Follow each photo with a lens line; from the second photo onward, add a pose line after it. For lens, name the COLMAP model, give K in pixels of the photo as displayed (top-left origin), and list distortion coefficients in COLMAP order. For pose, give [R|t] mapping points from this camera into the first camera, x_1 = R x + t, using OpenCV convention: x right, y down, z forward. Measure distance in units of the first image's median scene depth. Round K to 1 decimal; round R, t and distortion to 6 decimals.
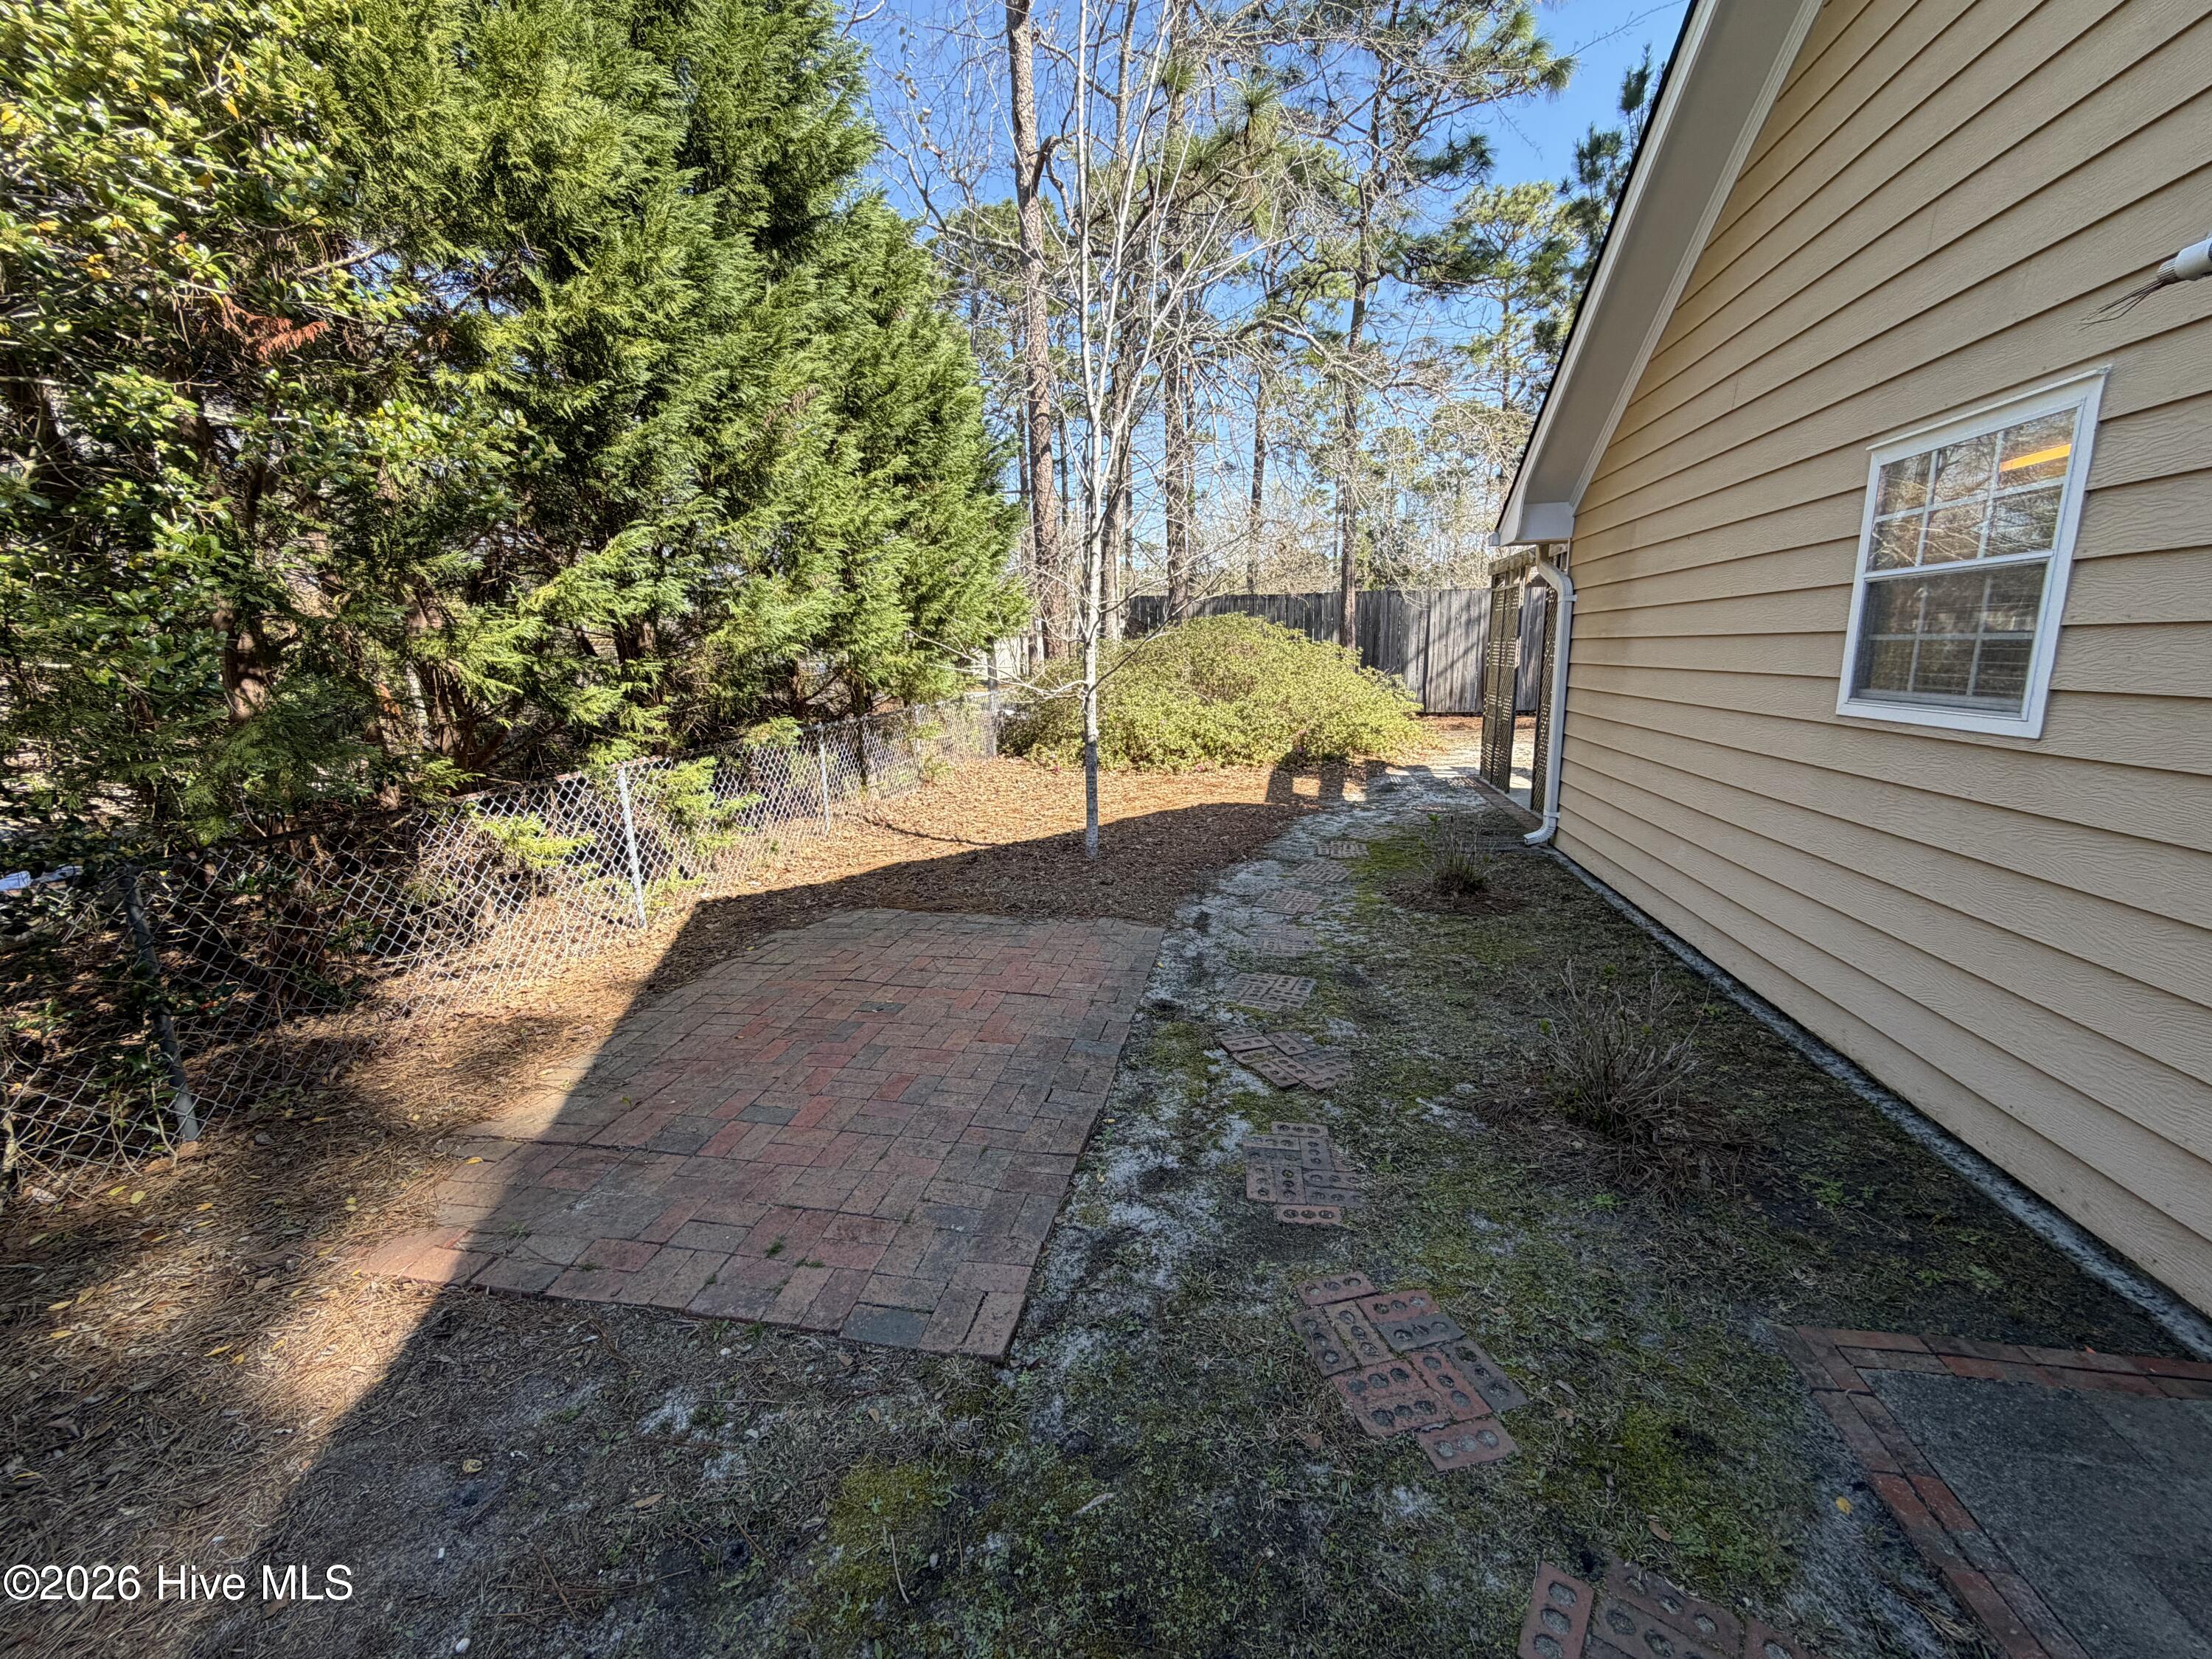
lens RADIAL K [[878.5, 0, 1106.0], [0, 878.5, 829.5], [0, 0, 1]] dist [0.001125, 0.000404]
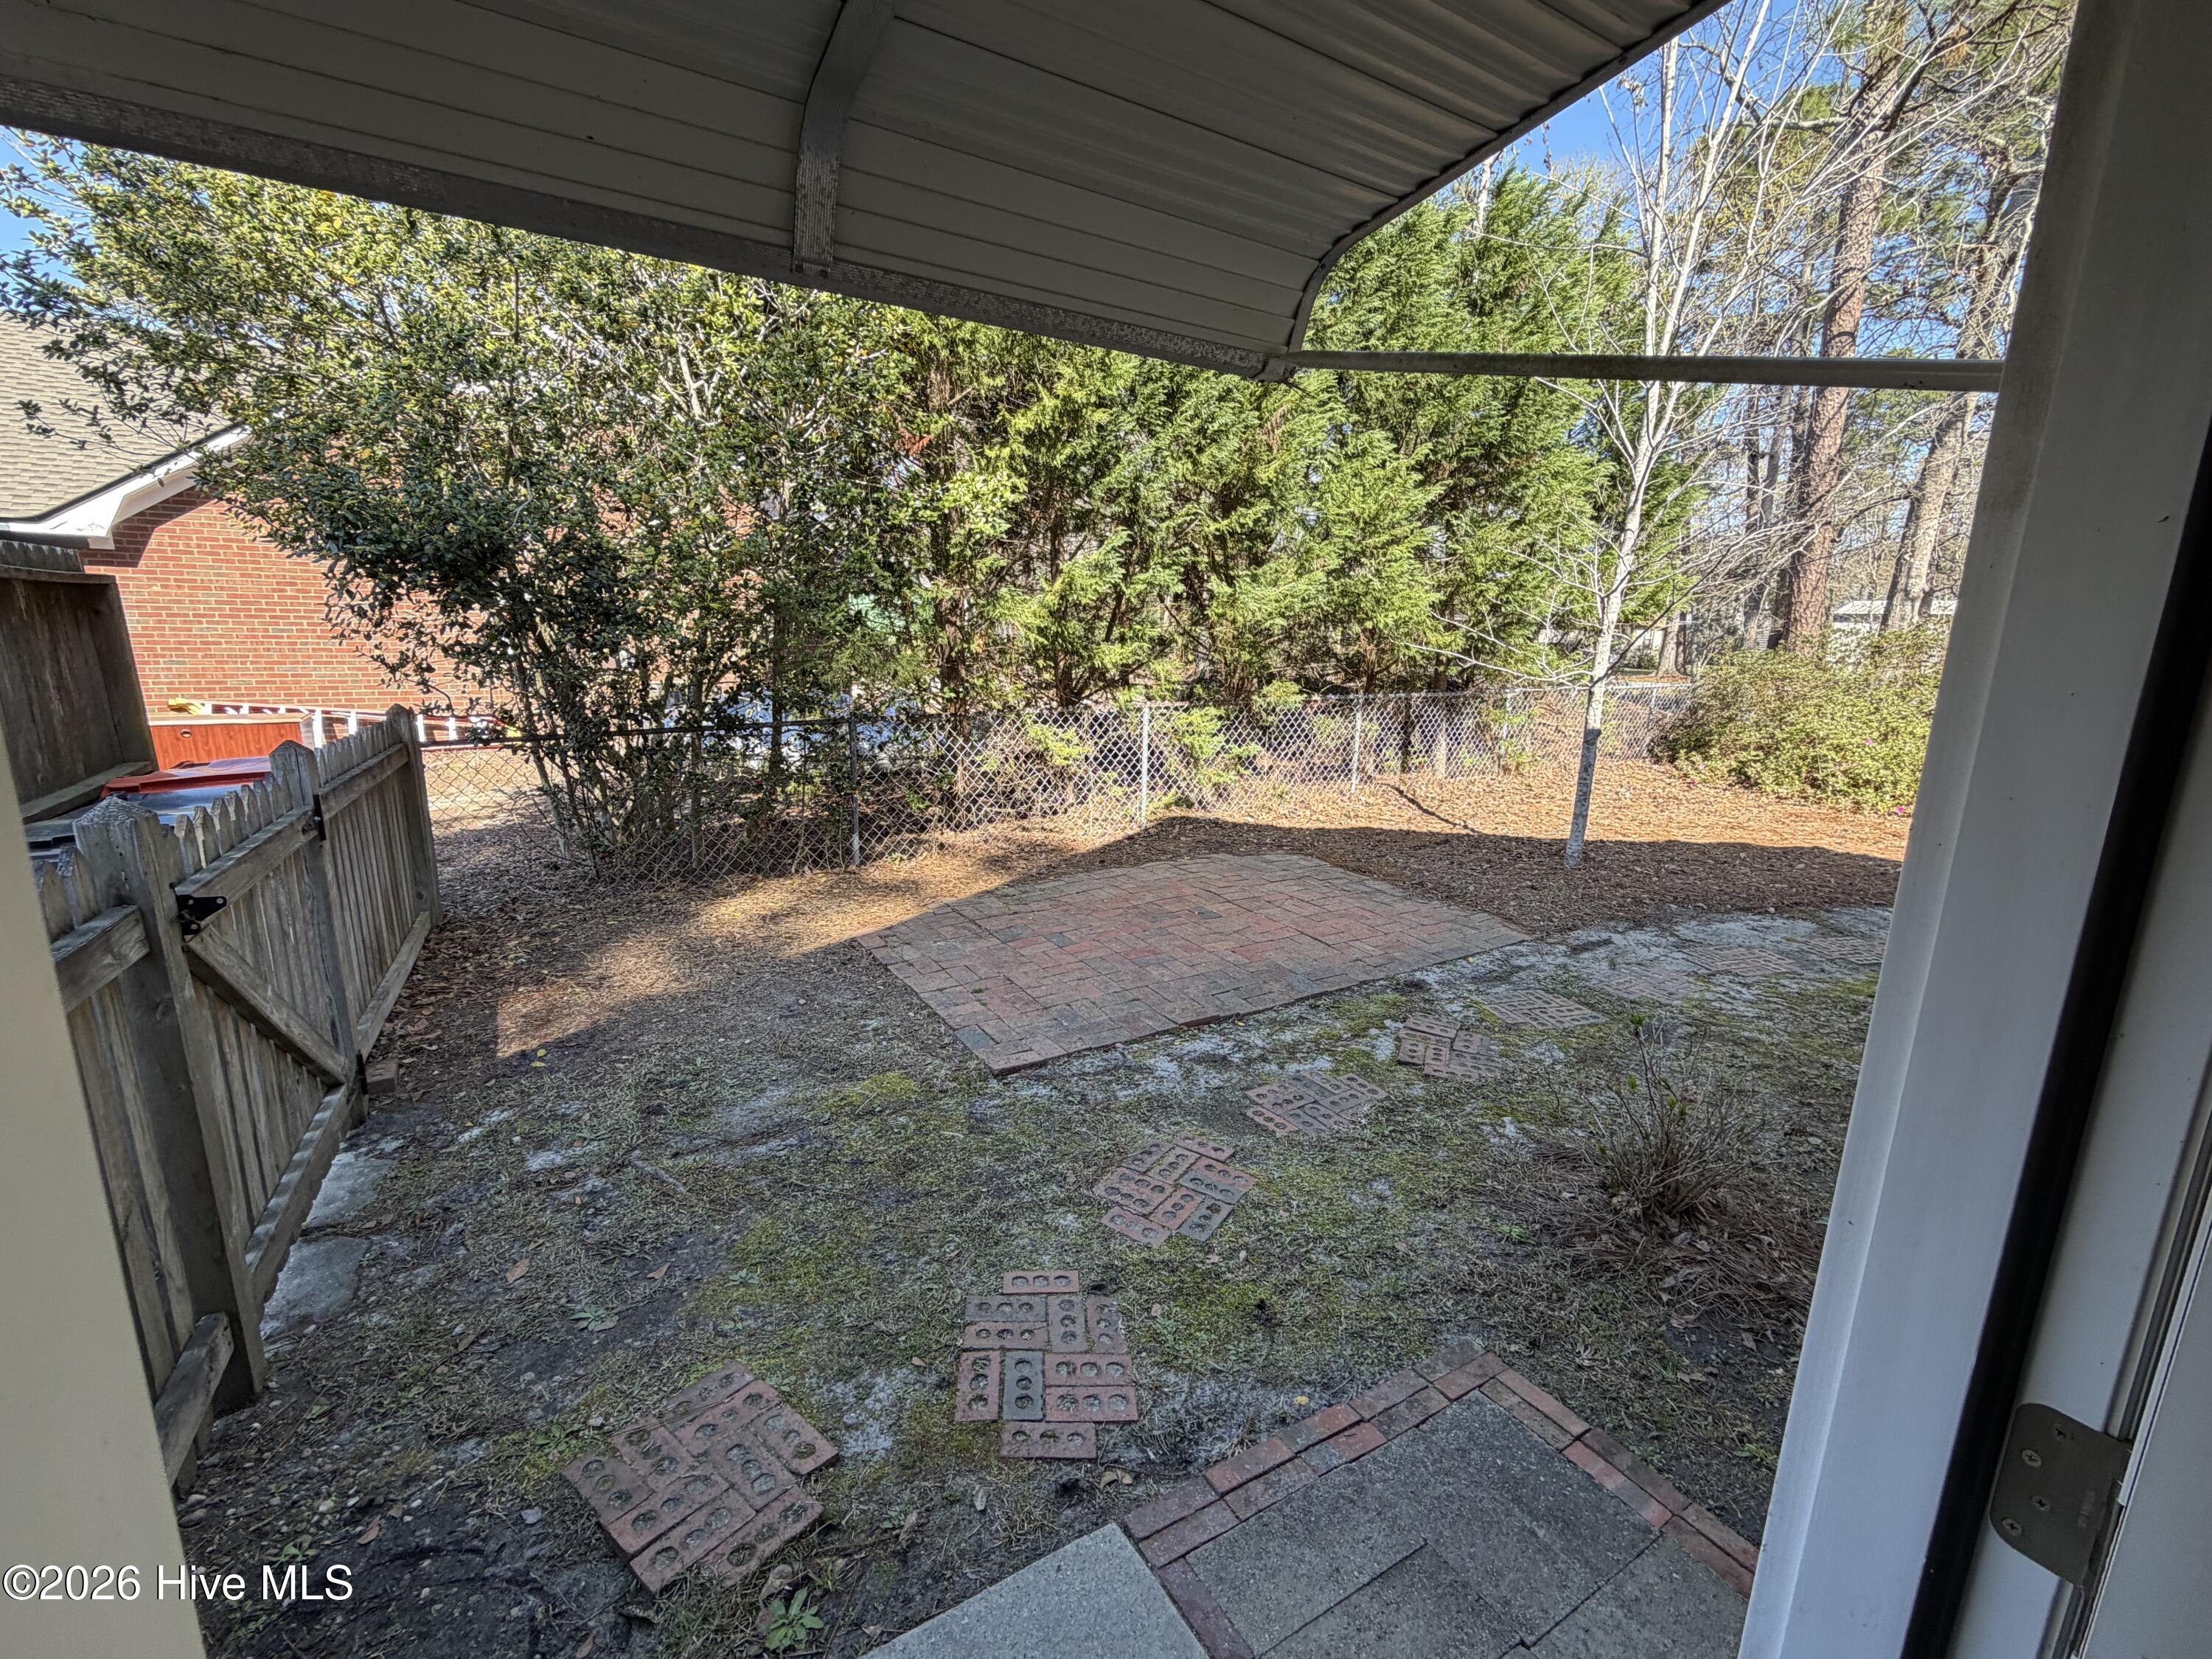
lens RADIAL K [[937.0, 0, 1106.0], [0, 937.0, 829.5], [0, 0, 1]] dist [0.001185, 0.000064]
pose [[0.678256, 0.197102, -0.707898, 0.483532], [-0.187031, 0.977933, 0.093090, -0.008715], [0.710625, 0.069260, 0.700153, -0.030953]]
